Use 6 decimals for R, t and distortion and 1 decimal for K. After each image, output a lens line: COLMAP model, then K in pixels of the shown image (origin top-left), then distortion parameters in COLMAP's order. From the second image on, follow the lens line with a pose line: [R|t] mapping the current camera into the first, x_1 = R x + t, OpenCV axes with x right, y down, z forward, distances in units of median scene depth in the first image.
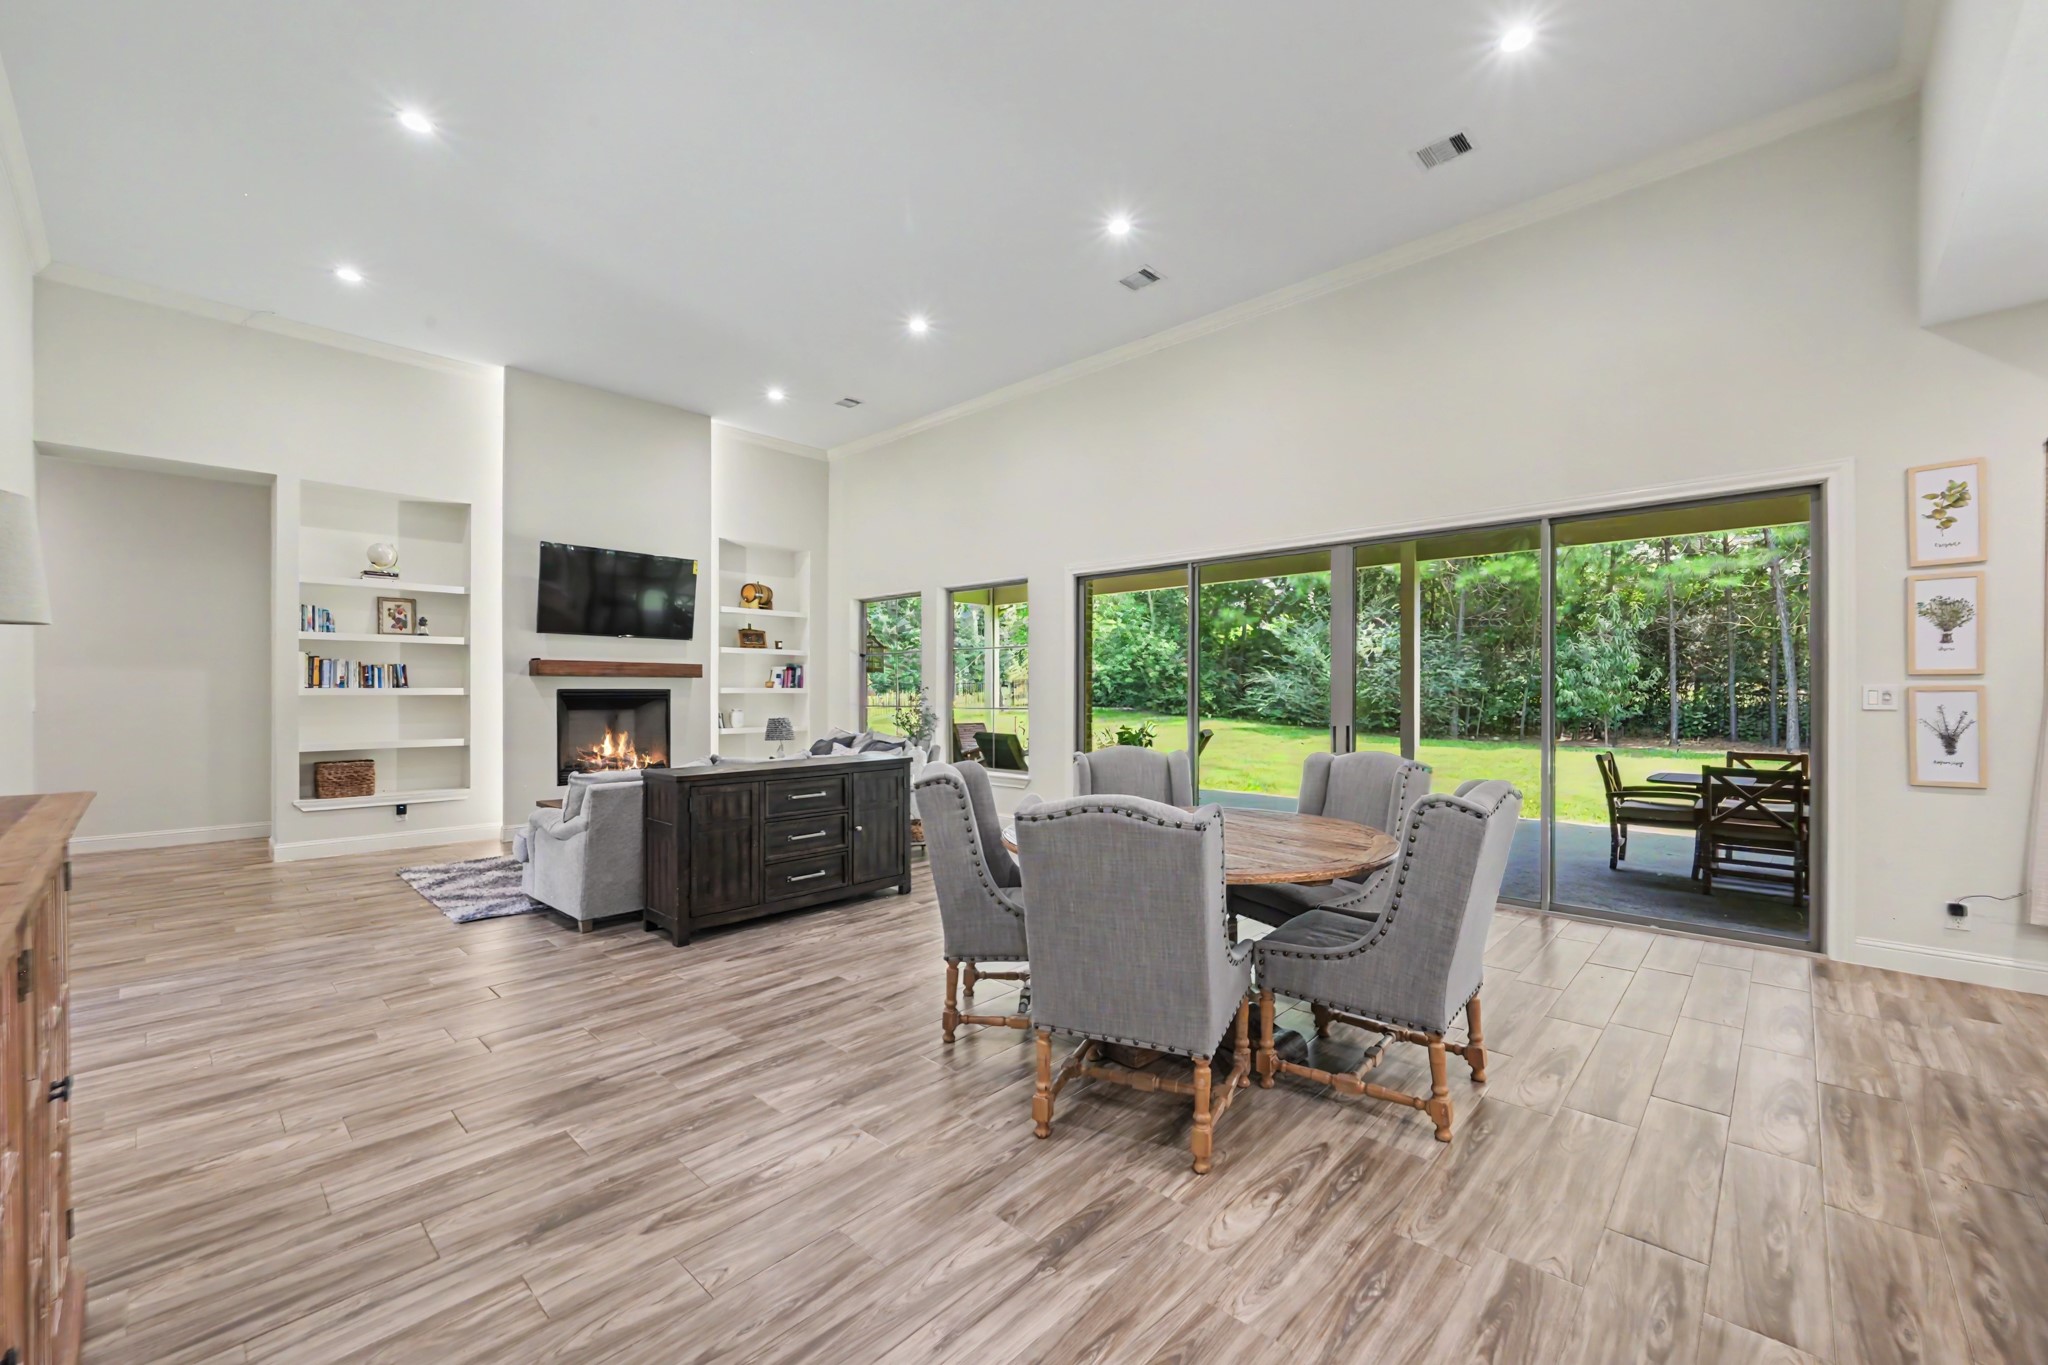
lens RADIAL K [[815.9, 0, 1030.3], [0, 815.9, 691.3], [0, 0, 1]] dist [-0.002247, 0.000398]
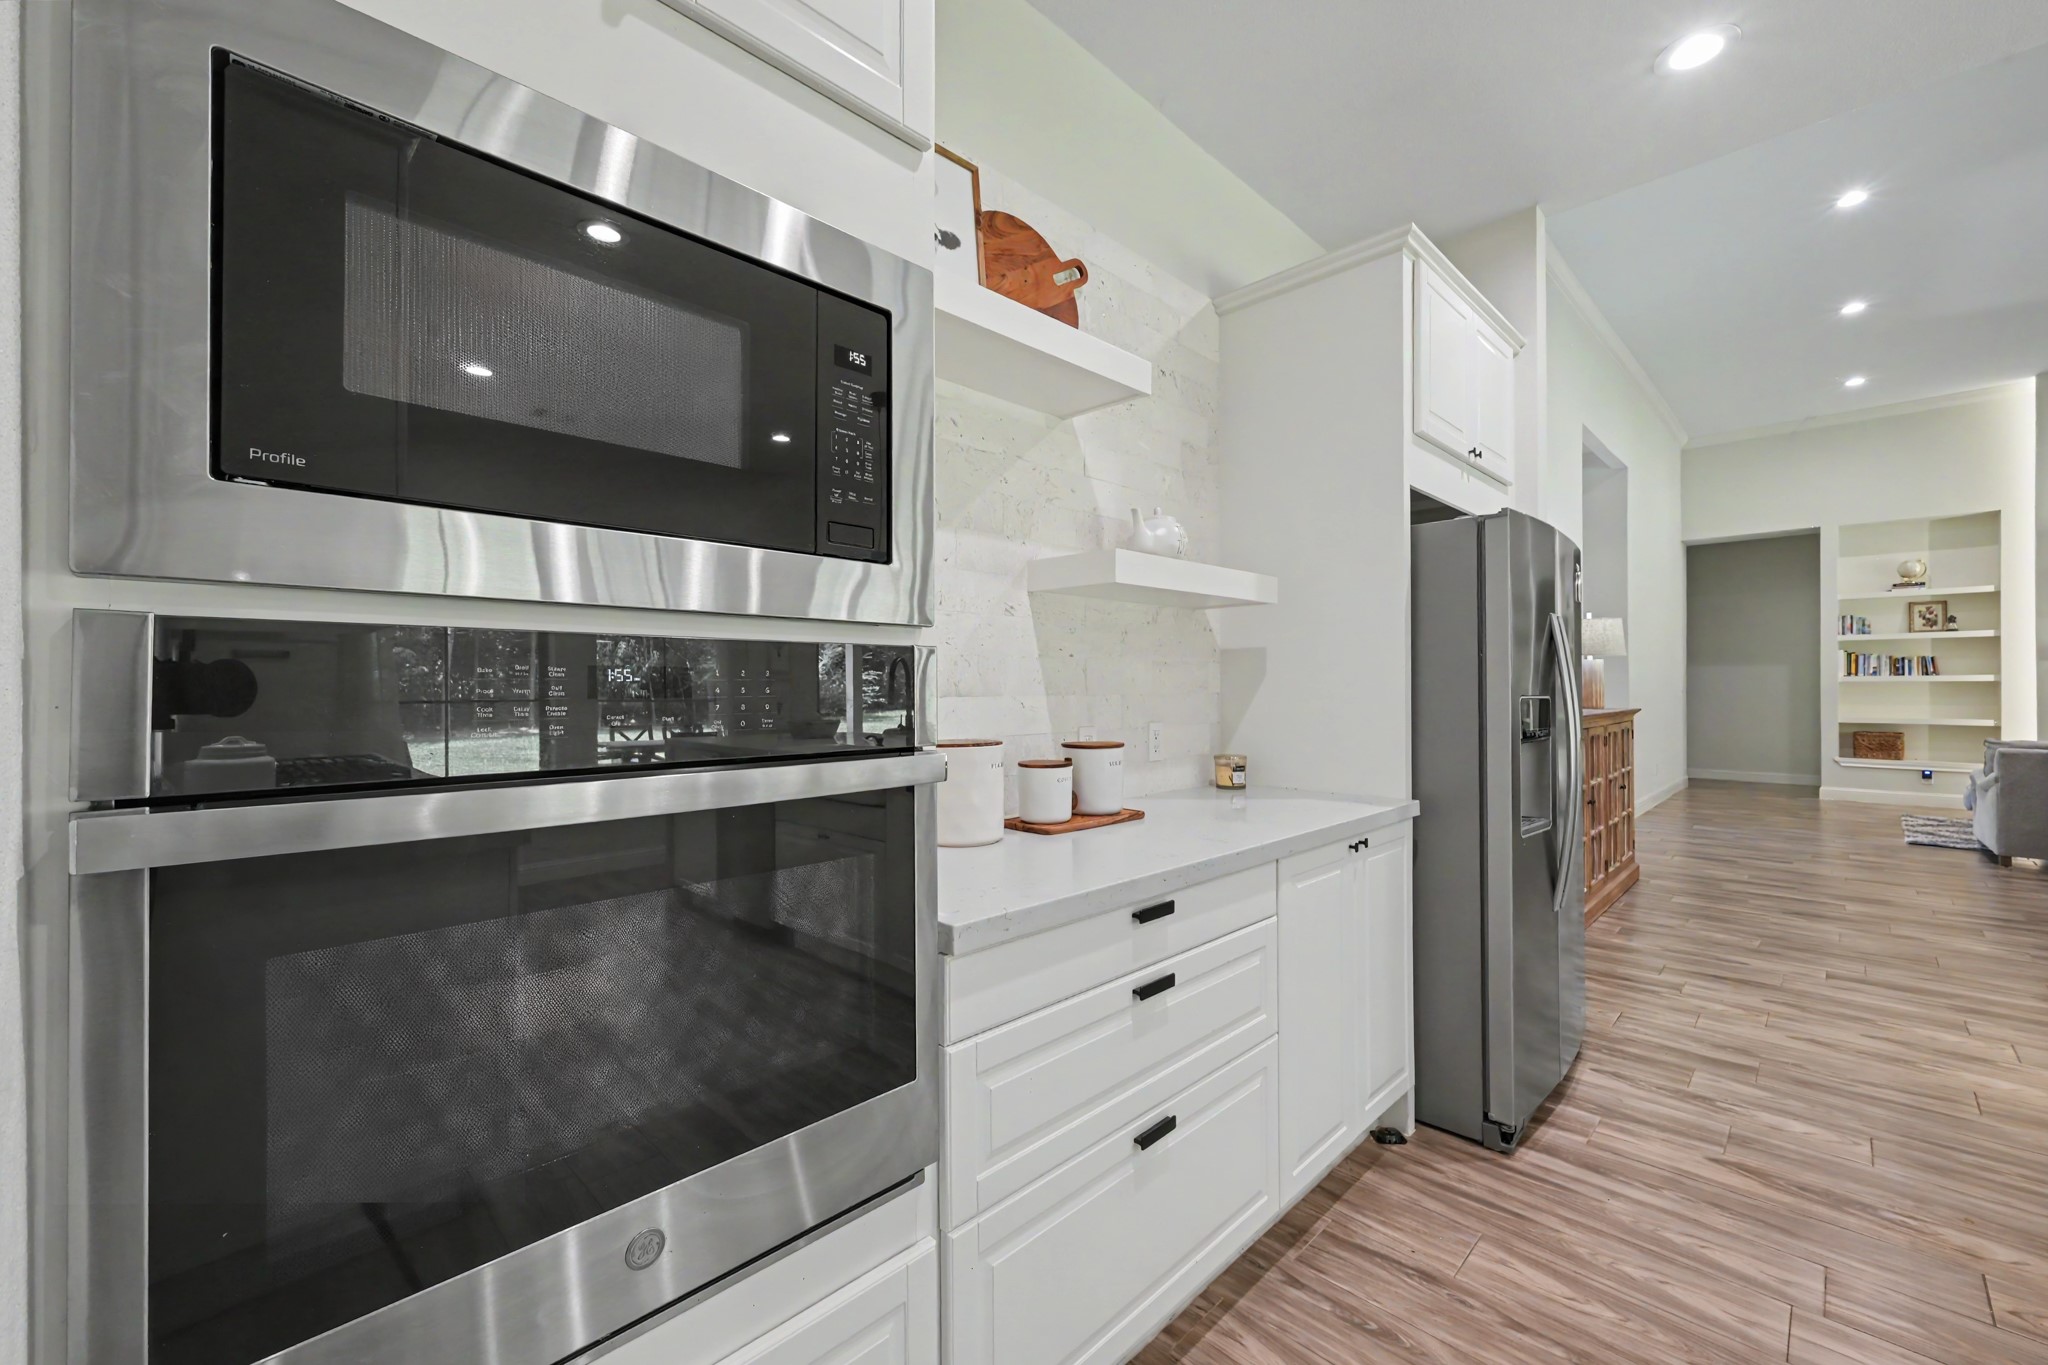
lens RADIAL K [[806.0, 0, 1031.6], [0, 806.0, 686.1], [0, 0, 1]] dist [-0.003057, 0.000412]
pose [[-0.045017, 0.000285, -0.998986, 0.512759], [0.002541, 0.999997, 0.000171, 0.008589], [0.998983, -0.002531, -0.045017, -0.300349]]
